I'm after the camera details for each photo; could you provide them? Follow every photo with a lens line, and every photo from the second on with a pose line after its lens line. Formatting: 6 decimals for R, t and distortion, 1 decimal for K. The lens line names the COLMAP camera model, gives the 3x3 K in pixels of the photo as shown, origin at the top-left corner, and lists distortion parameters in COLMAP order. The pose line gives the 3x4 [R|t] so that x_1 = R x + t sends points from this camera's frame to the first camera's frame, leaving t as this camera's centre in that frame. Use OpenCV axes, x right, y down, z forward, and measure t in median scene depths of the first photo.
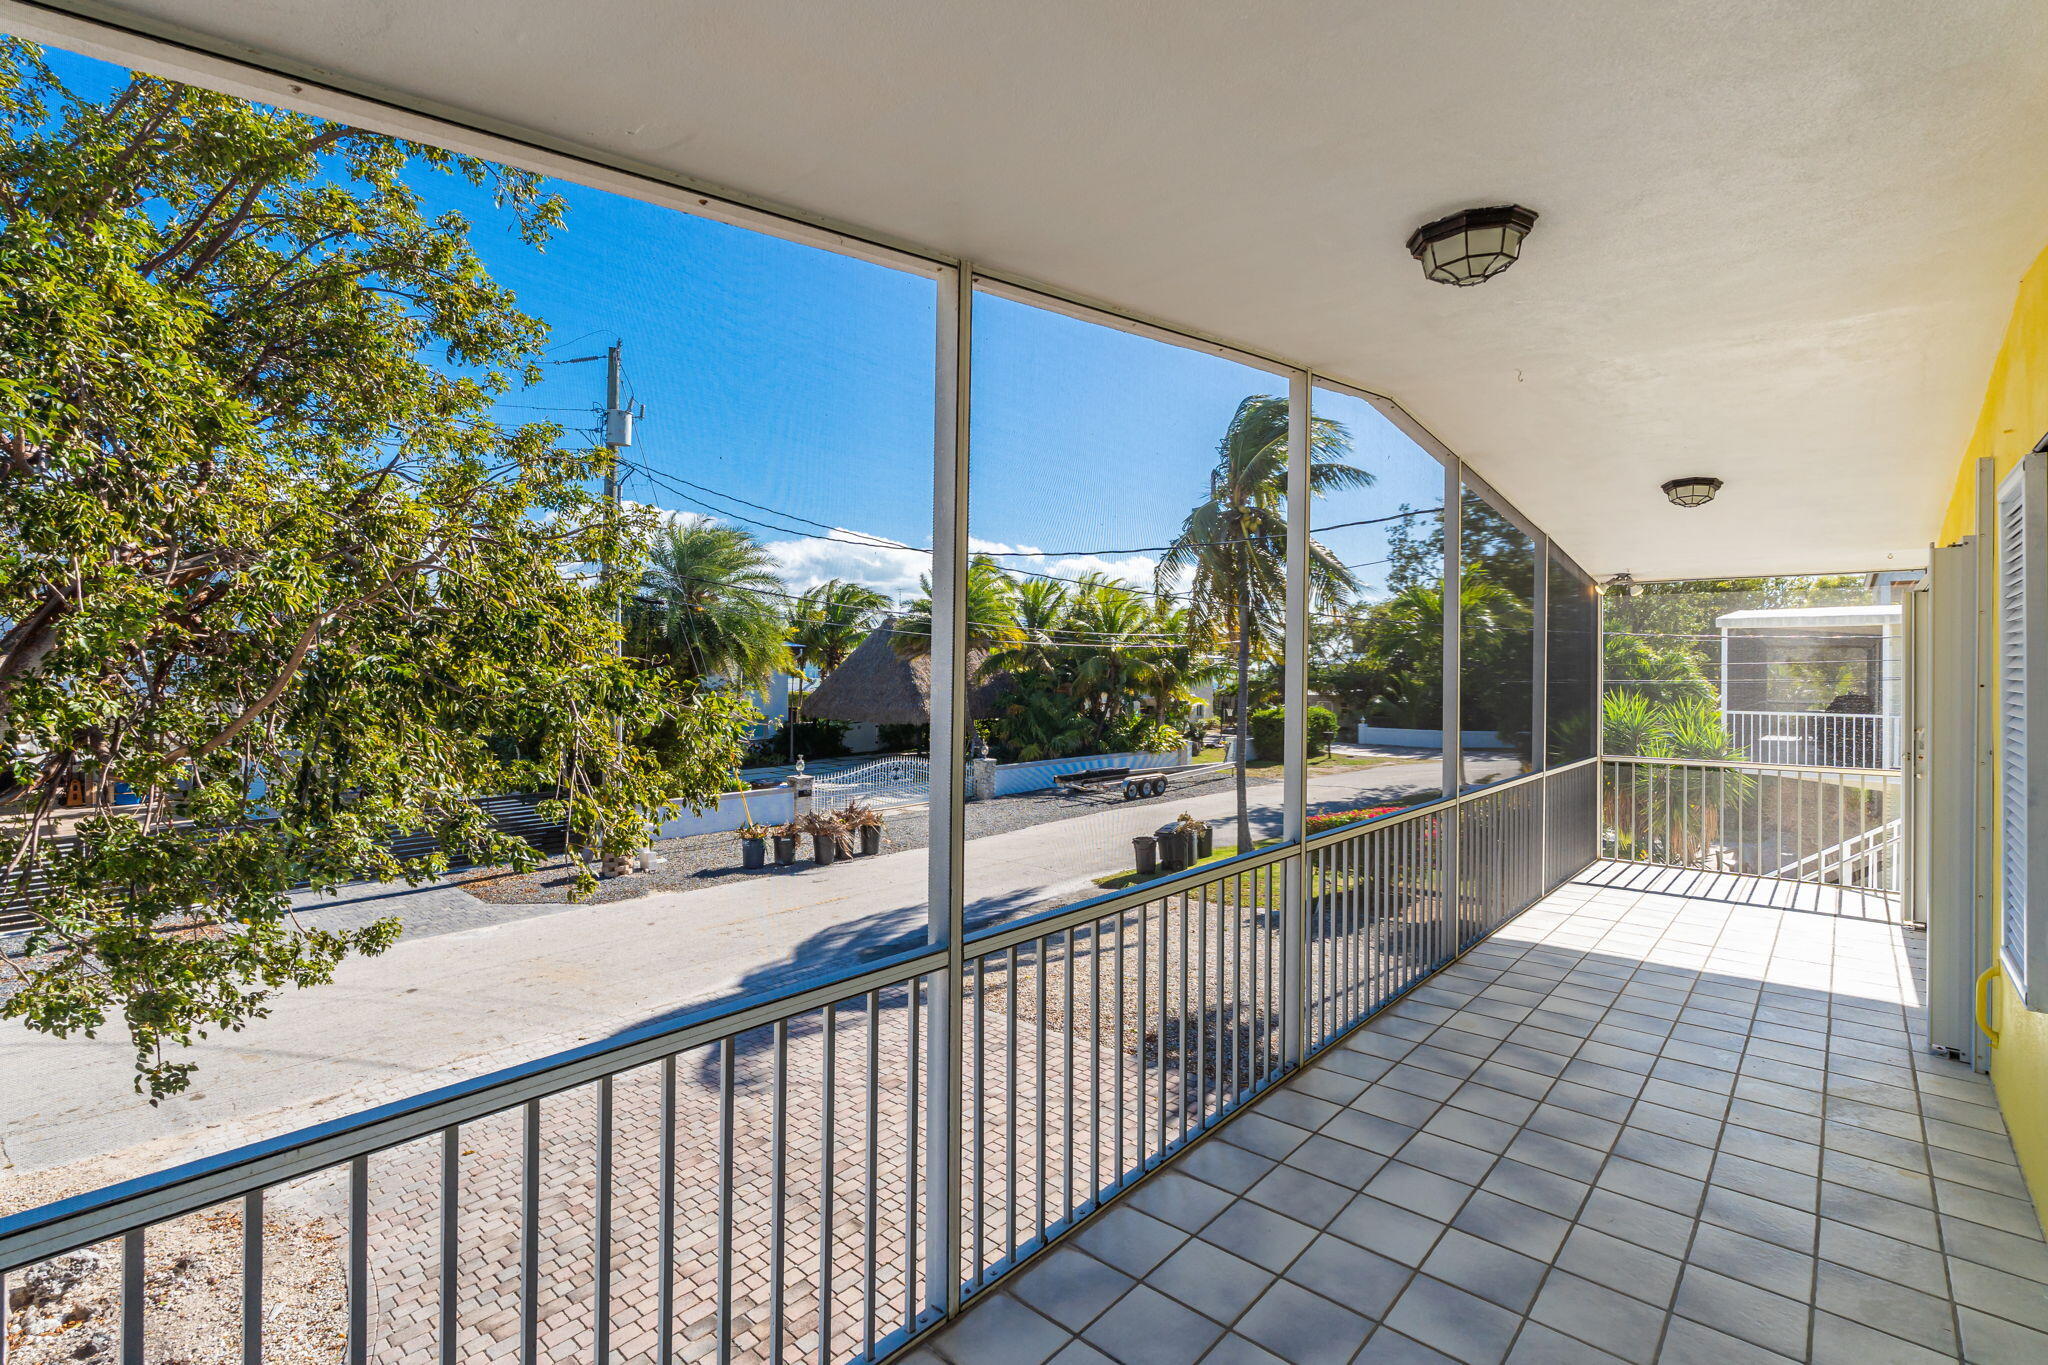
lens RADIAL K [[925.5, 0, 1024.0], [0, 925.5, 682.5], [0, 0, 1]] dist [0.000213, -0.000169]
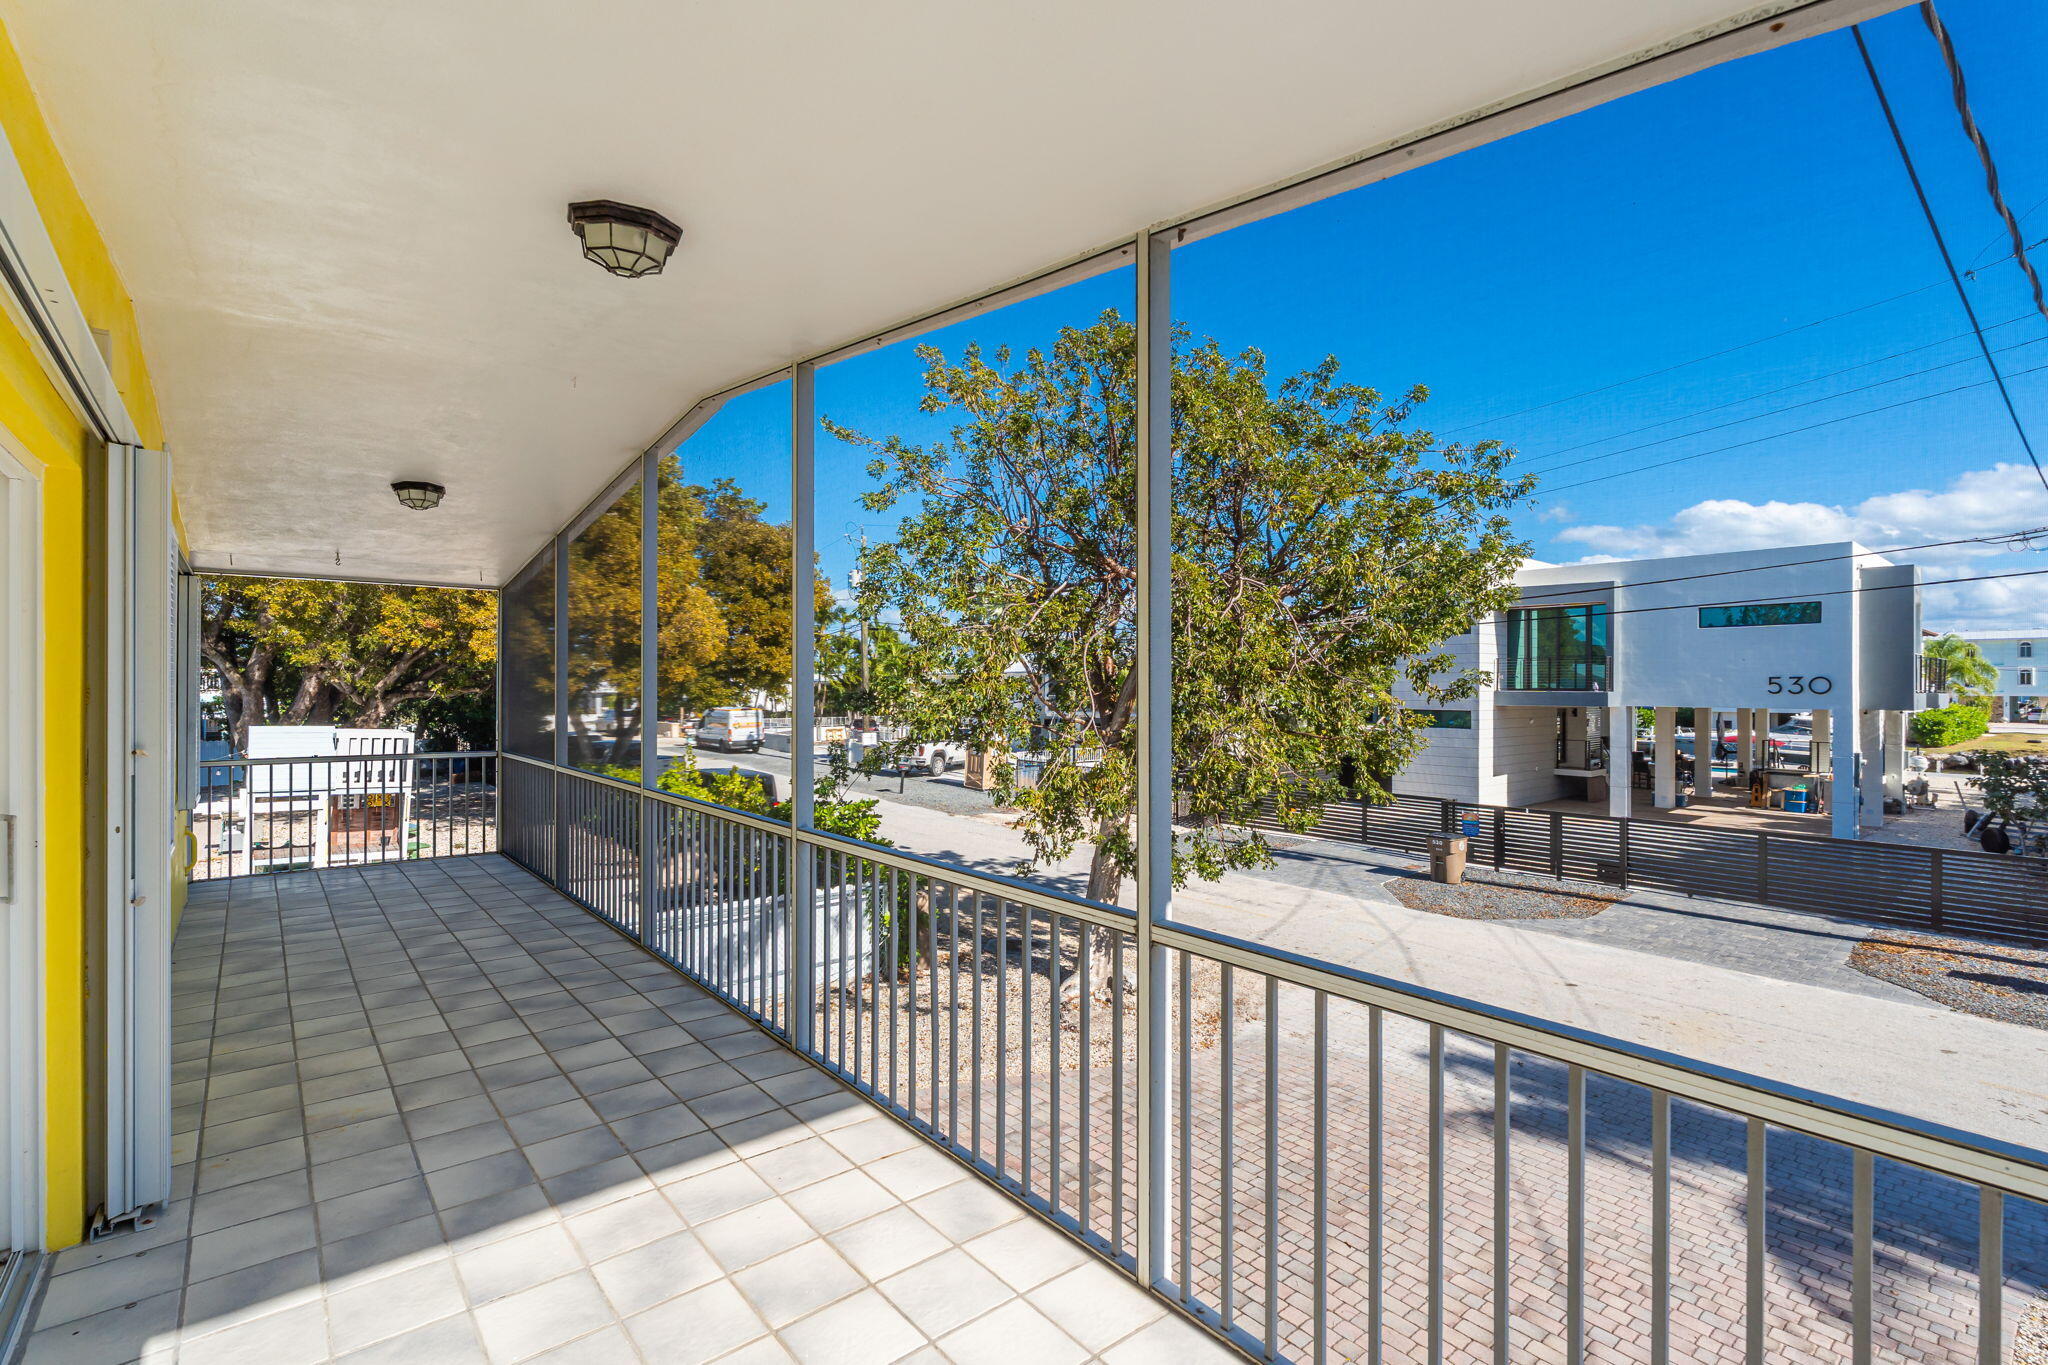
lens RADIAL K [[925.5, 0, 1024.0], [0, 925.5, 682.5], [0, 0, 1]] dist [0.000213, -0.000169]
pose [[-0.139444, -0.006410, -0.990209, 1.428783], [-0.017561, 0.999838, -0.003999, 0.002576], [0.990074, 0.016832, -0.139534, 1.551833]]
